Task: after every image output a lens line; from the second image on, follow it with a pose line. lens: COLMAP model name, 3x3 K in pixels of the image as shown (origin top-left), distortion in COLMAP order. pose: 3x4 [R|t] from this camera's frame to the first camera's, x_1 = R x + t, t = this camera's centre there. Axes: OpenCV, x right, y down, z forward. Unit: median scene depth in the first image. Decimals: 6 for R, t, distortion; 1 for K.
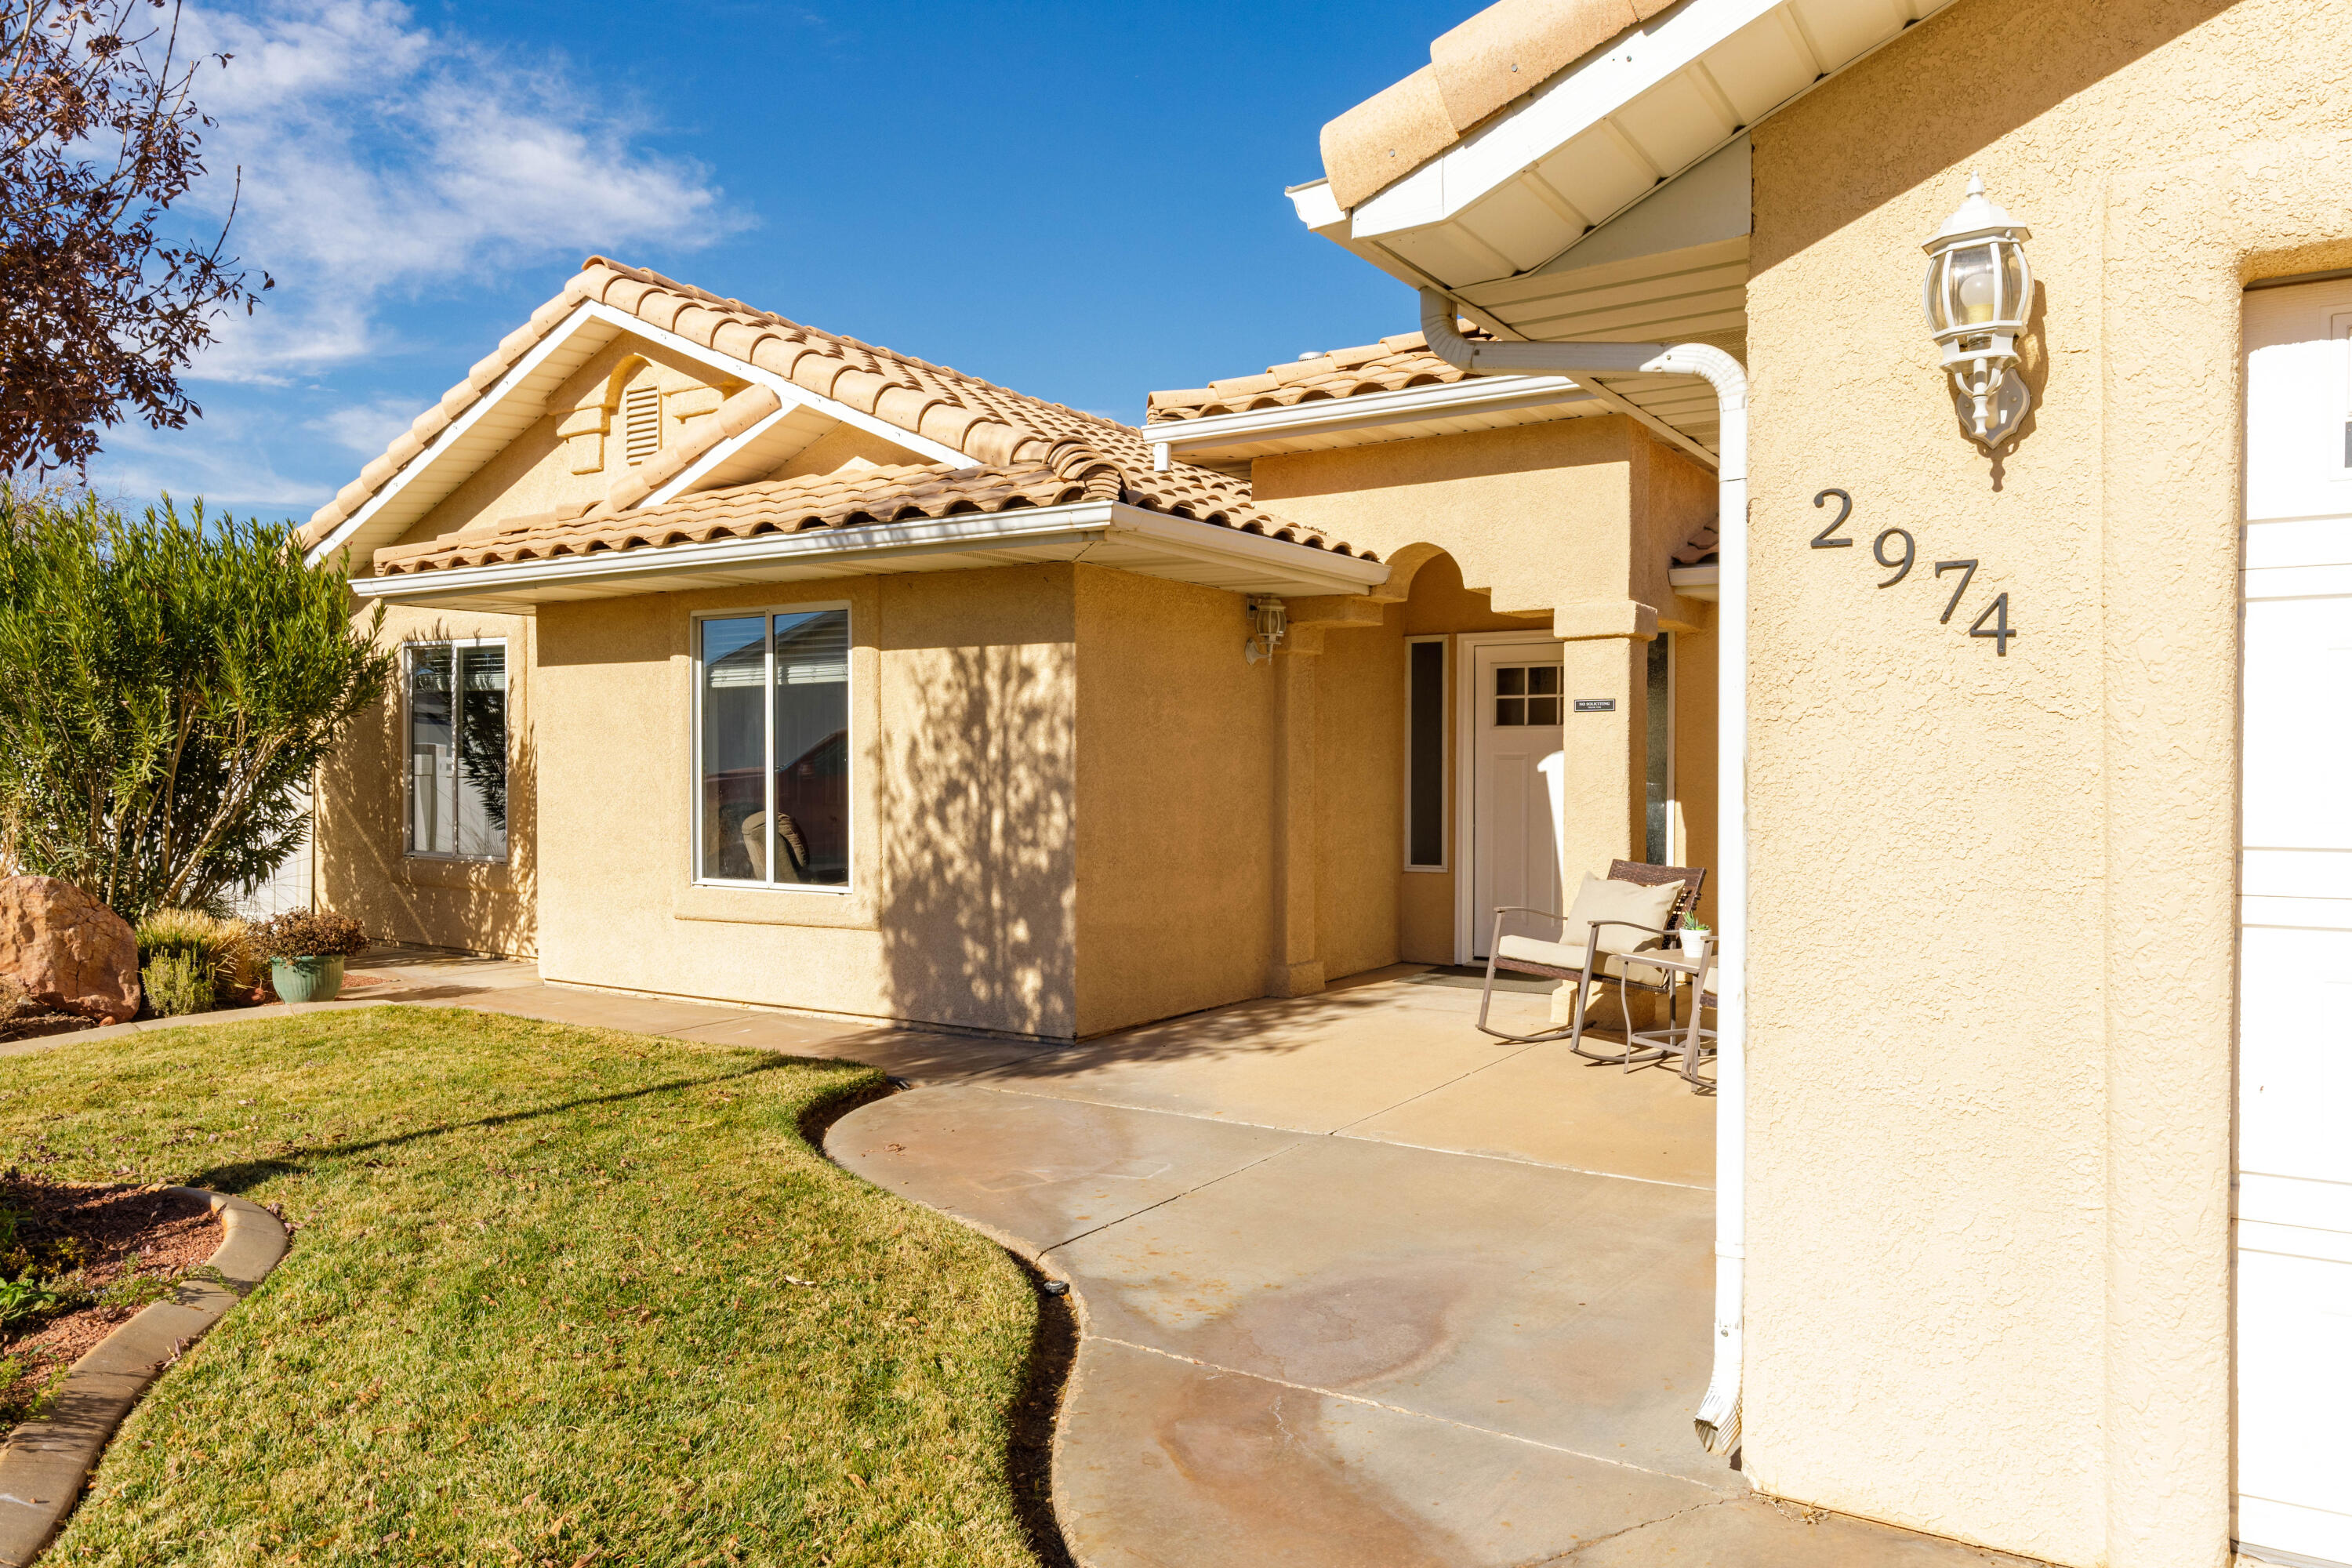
lens RADIAL K [[1605.6, 0, 1176.0], [0, 1605.6, 784.0], [0, 0, 1]] dist [-0.002382, -0.000571]
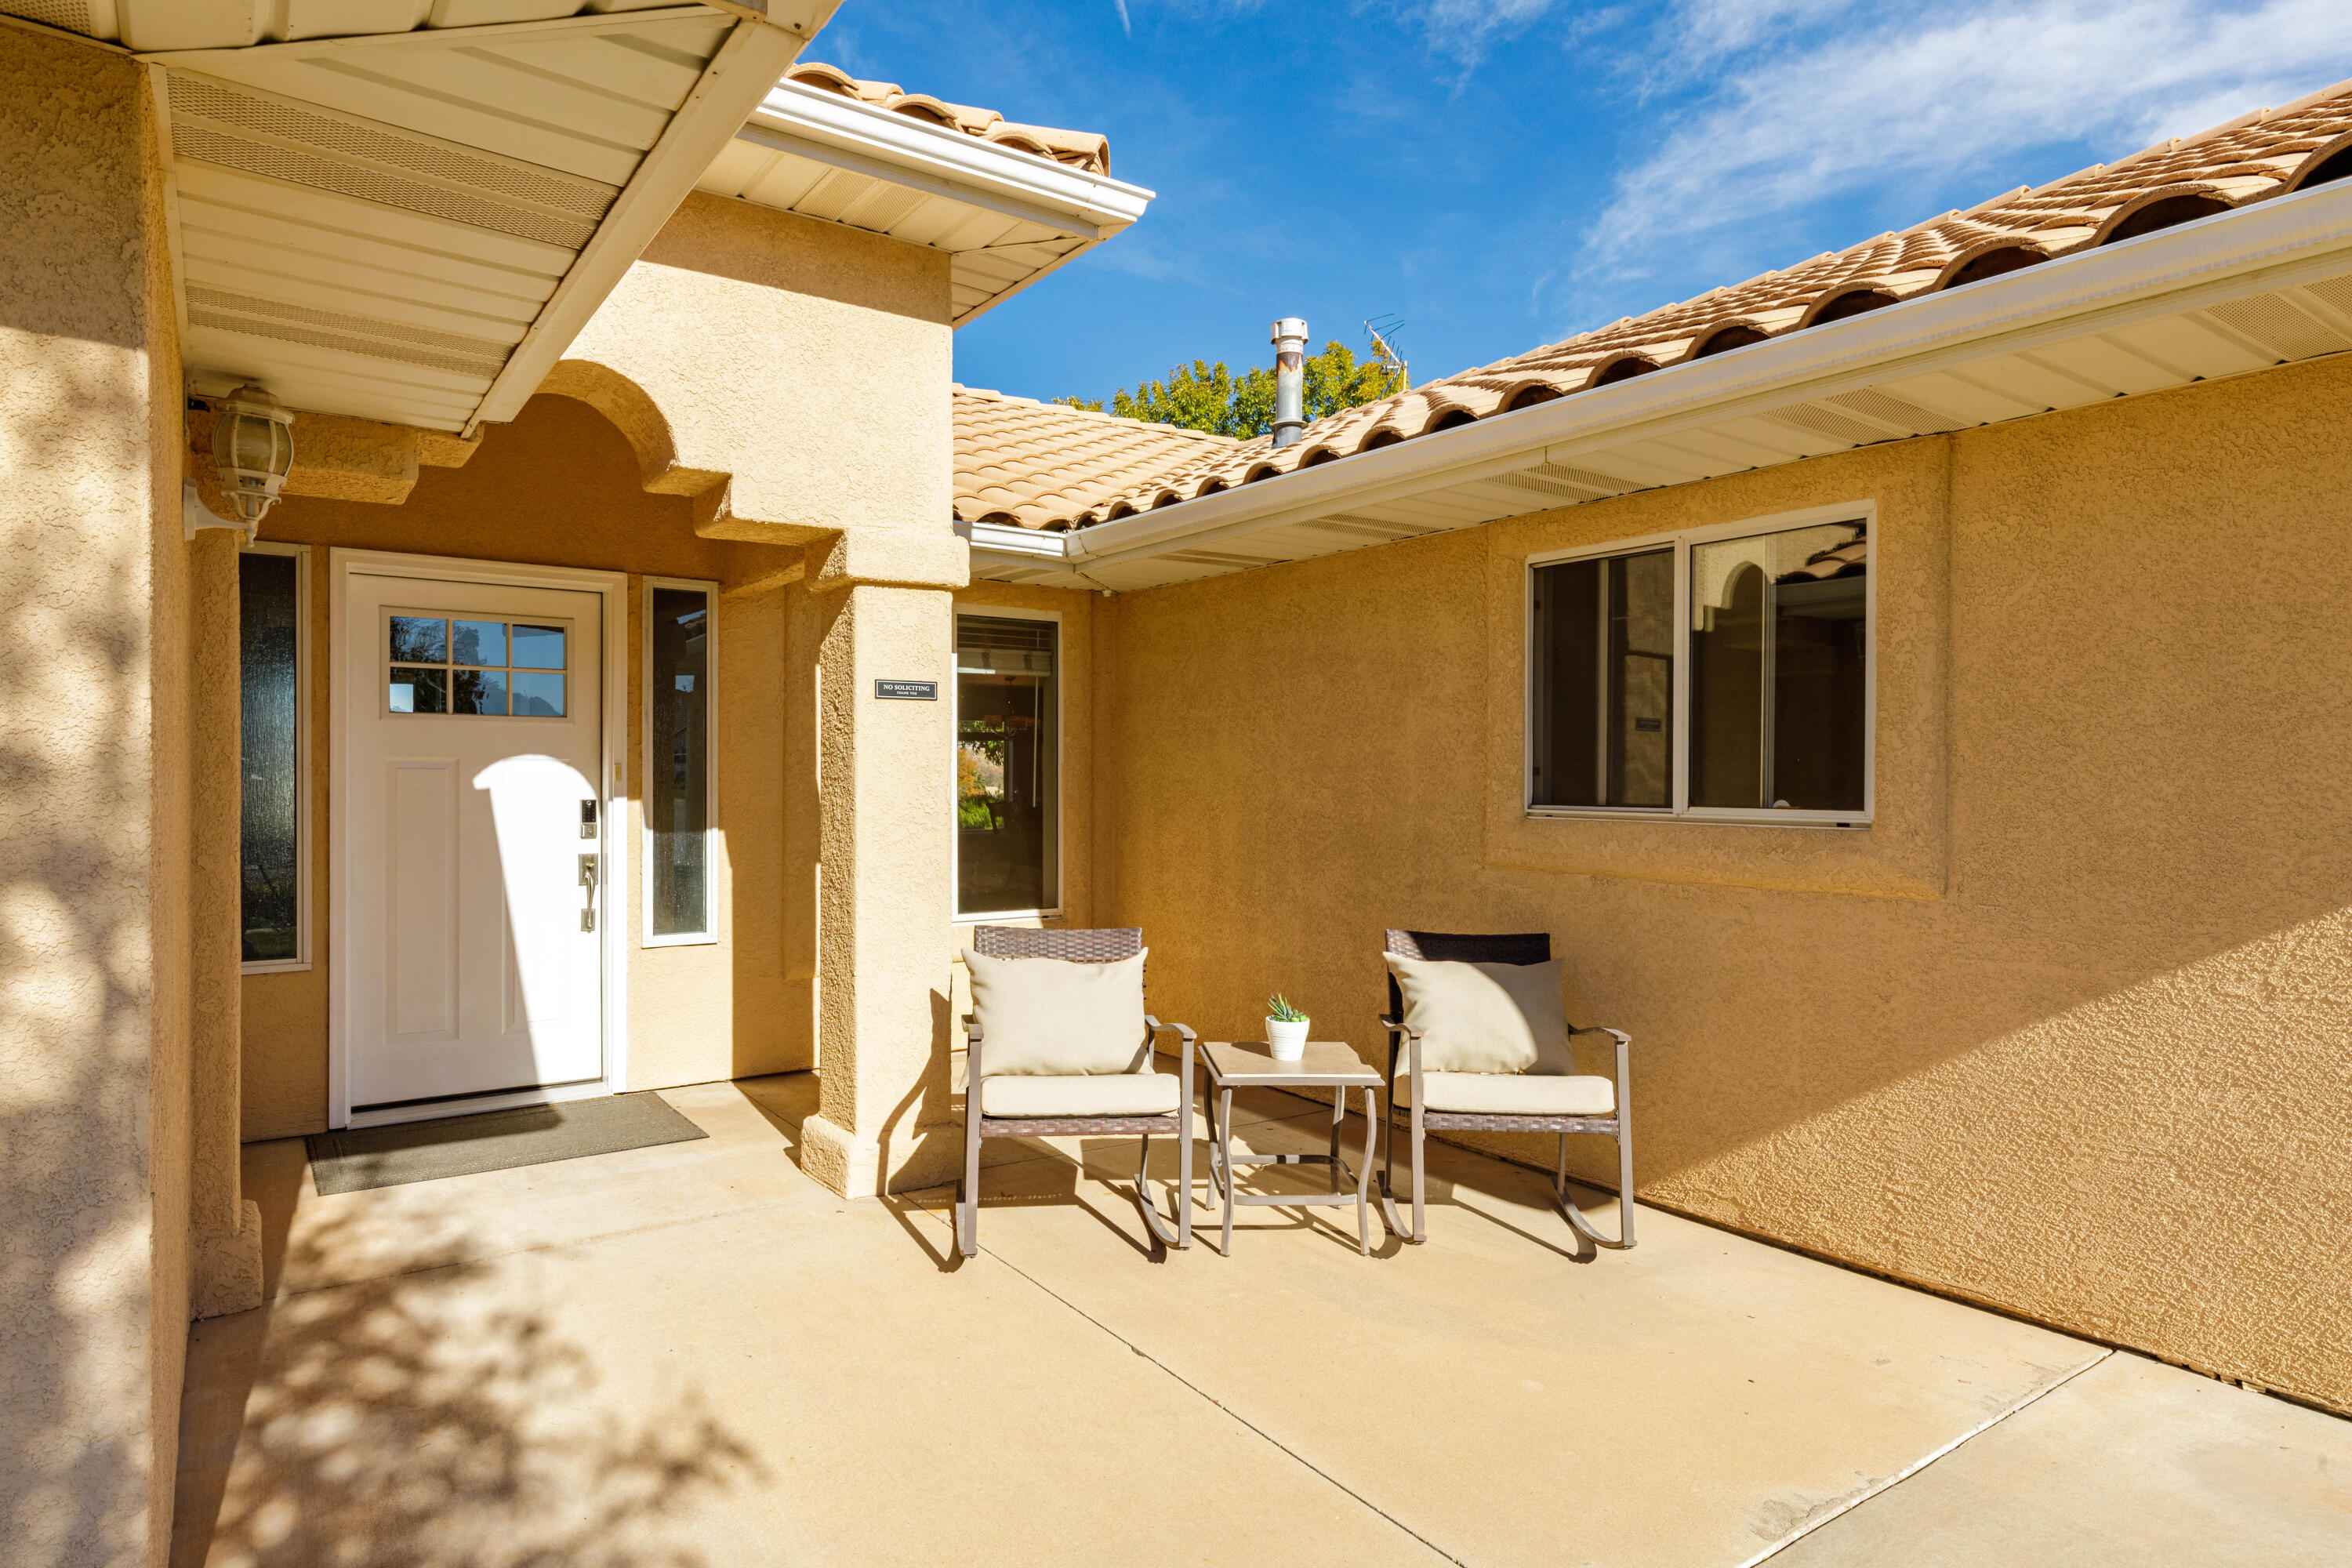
lens RADIAL K [[1342.9, 0, 1176.0], [0, 1342.9, 784.0], [0, 0, 1]] dist [0.001377, -0.000064]
pose [[0.365445, -0.003550, 0.930826, -0.194412], [0.005883, 0.999982, 0.001504, -0.010996], [-0.930814, 0.004926, 0.365459, 0.675308]]
